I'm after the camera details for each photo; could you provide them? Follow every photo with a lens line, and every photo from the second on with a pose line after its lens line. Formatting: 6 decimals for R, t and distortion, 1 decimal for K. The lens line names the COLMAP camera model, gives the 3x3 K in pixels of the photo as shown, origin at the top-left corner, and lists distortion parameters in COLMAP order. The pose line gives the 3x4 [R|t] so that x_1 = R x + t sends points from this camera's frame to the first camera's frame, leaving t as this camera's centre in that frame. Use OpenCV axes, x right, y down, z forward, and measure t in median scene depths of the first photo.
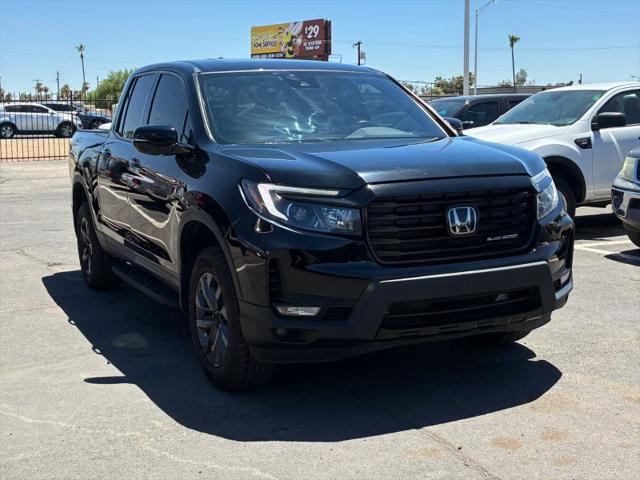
lens RADIAL K [[849.8, 0, 320.7], [0, 849.8, 228.2], [0, 0, 1]] dist [0.165411, -0.732423]
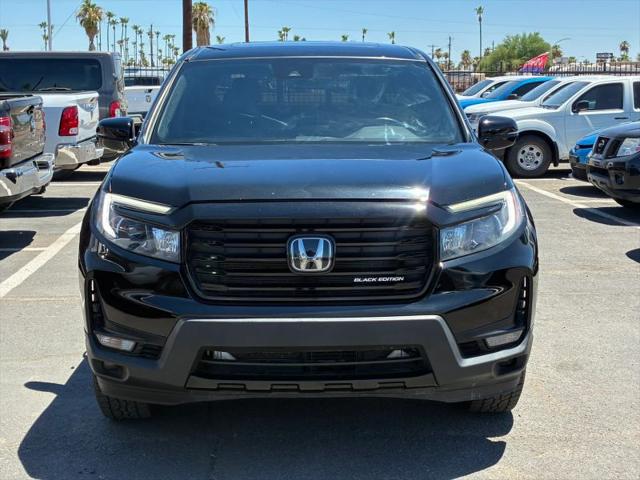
lens RADIAL K [[950.3, 0, 320.0], [0, 950.3, 240.0], [0, 0, 1]] dist [0.192759, -0.878287]
pose [[0.906460, 0.079380, -0.414763, 0.487659], [-0.066975, 0.996767, 0.044394, -0.056384], [0.416946, -0.012463, 0.908846, 0.171807]]
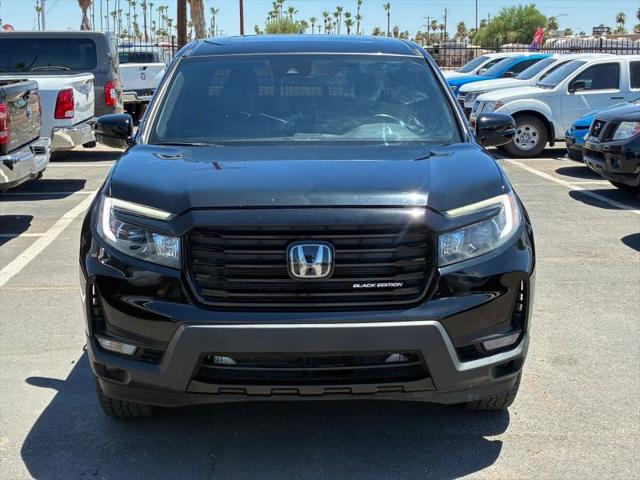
lens RADIAL K [[950.3, 0, 320.0], [0, 950.3, 240.0], [0, 0, 1]] dist [0.192759, -0.878287]
pose [[0.908621, 0.089595, -0.407898, 0.485090], [-0.065687, 0.995219, 0.072280, -0.084930], [0.412424, -0.038882, 0.910162, 0.164490]]
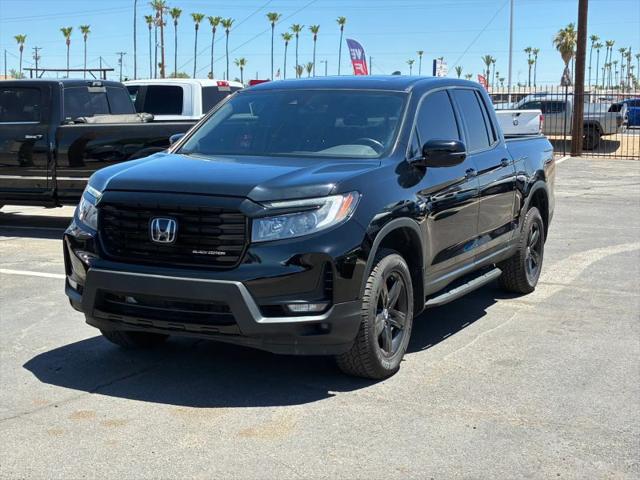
lens RADIAL K [[950.3, 0, 320.0], [0, 950.3, 240.0], [0, 0, 1]] dist [0.192759, -0.878287]
pose [[0.601824, 0.124293, -0.788898, 1.160547], [-0.117923, 0.990817, 0.066146, -0.094149], [0.789875, 0.053221, 0.610954, 0.350393]]
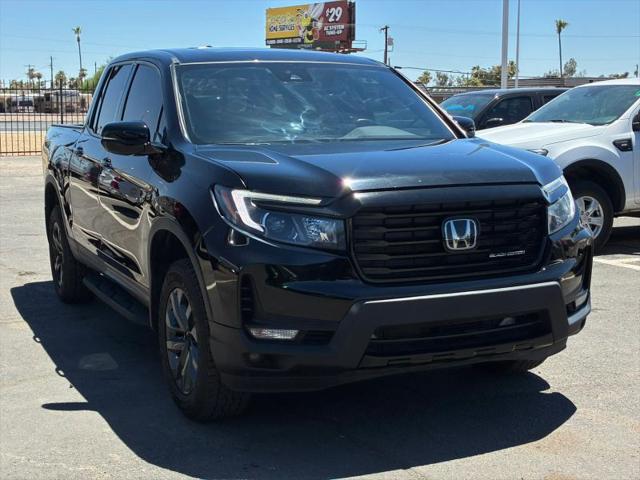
lens RADIAL K [[950.8, 0, 319.4], [0, 950.8, 232.9], [0, 0, 1]] dist [0.177455, -0.804541]
pose [[0.999625, 0.013486, -0.023815, 0.038280], [-0.013515, 0.999908, -0.001048, -0.006861], [0.023799, 0.001369, 0.999716, 0.004436]]
